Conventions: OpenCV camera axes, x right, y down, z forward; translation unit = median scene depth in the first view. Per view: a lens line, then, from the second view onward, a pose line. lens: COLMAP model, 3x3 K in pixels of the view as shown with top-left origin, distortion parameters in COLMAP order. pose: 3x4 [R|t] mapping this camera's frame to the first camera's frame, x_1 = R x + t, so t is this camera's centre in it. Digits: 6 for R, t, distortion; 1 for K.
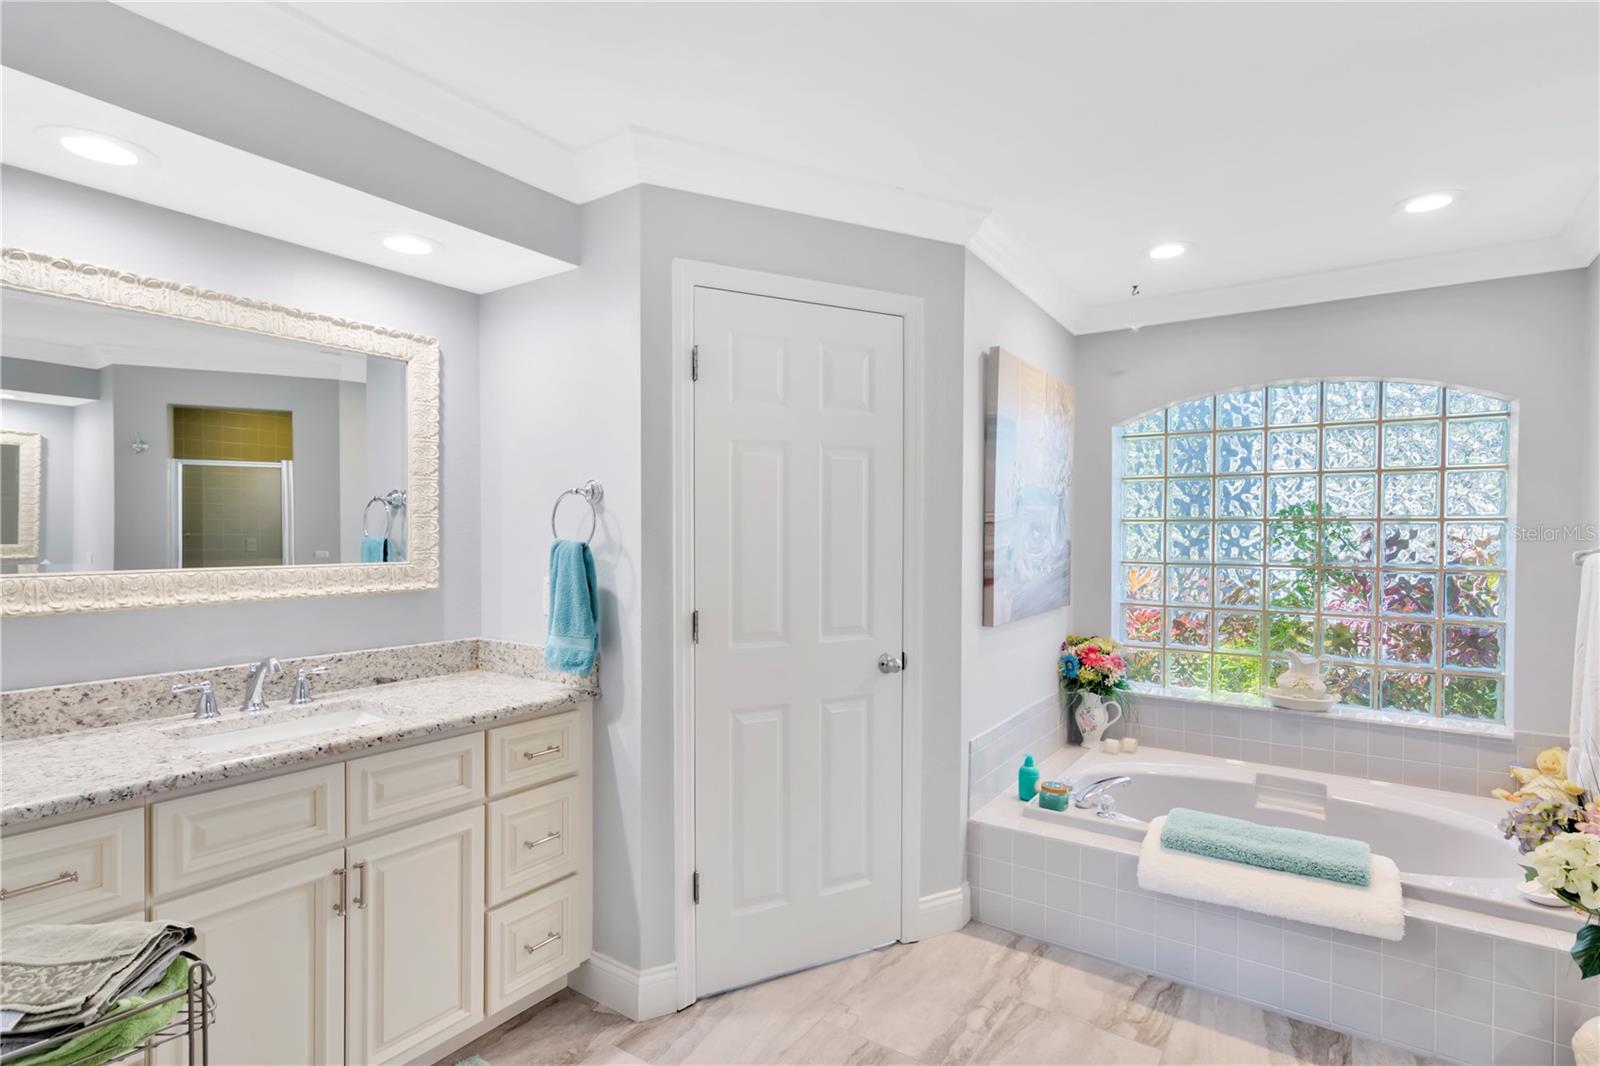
lens RADIAL K [[776.3, 0, 803.7], [0, 776.3, 543.7], [0, 0, 1]] dist [-0.000066, -0.000027]
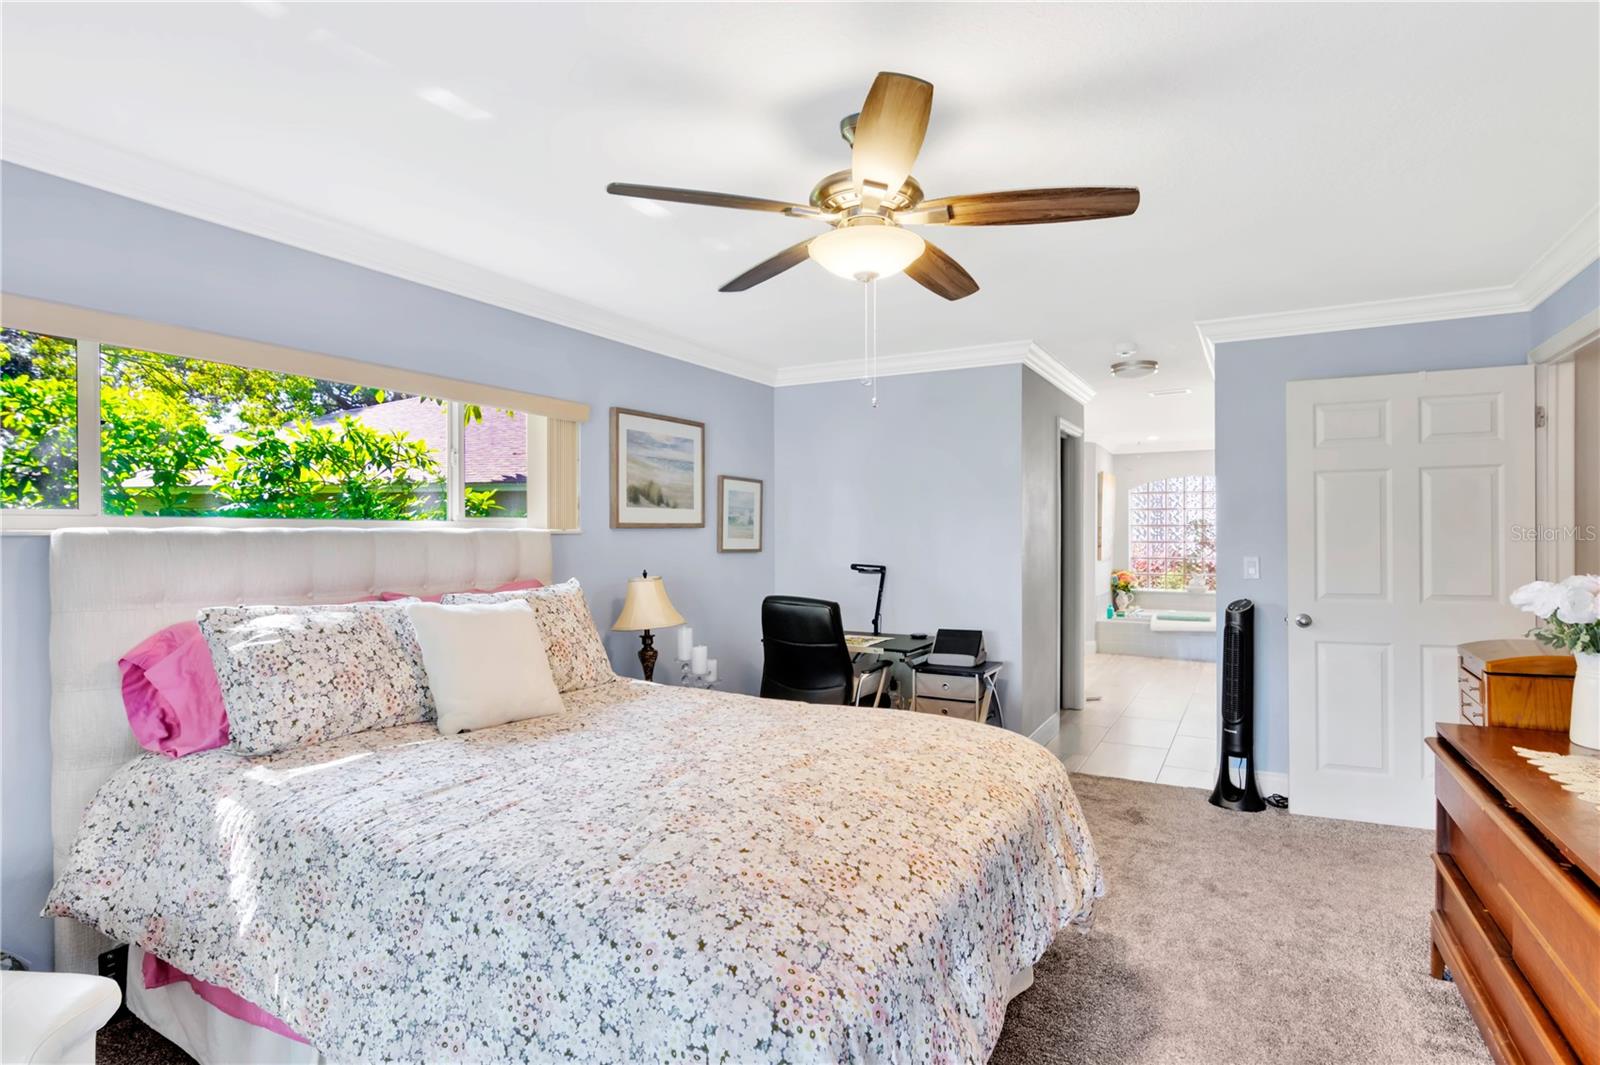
lens RADIAL K [[776.3, 0, 808.9], [0, 776.3, 542.5], [0, 0, 1]] dist [-0.000066, -0.000027]
pose [[0.996266, -0.006166, 0.086112, -1.451309], [0.006411, 0.999976, -0.002560, 0.043095], [-0.086094, 0.003103, 0.996282, -2.436430]]
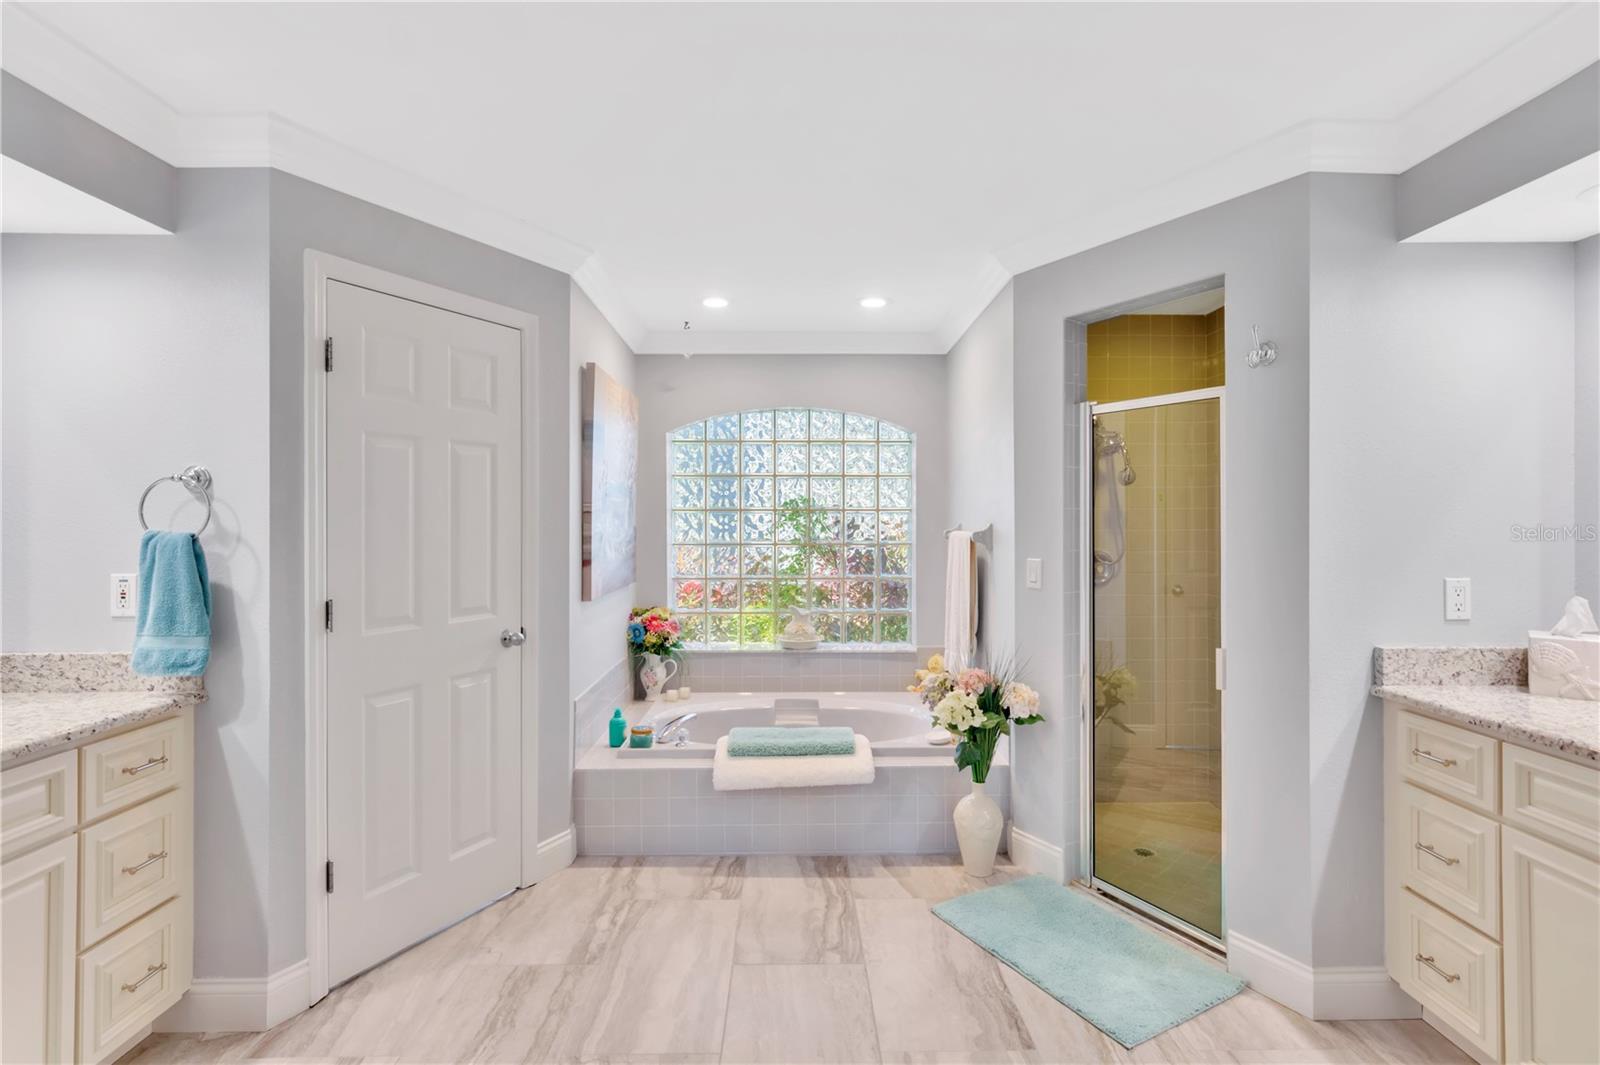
lens RADIAL K [[776.3, 0, 787.8], [0, 776.3, 518.5], [0, 0, 1]] dist [-0.000066, -0.000027]
pose [[0.822914, -0.003744, 0.568153, -0.215205], [0.013042, 0.999839, -0.012303, 0.001376], [-0.568016, 0.017534, 0.822831, -0.162168]]
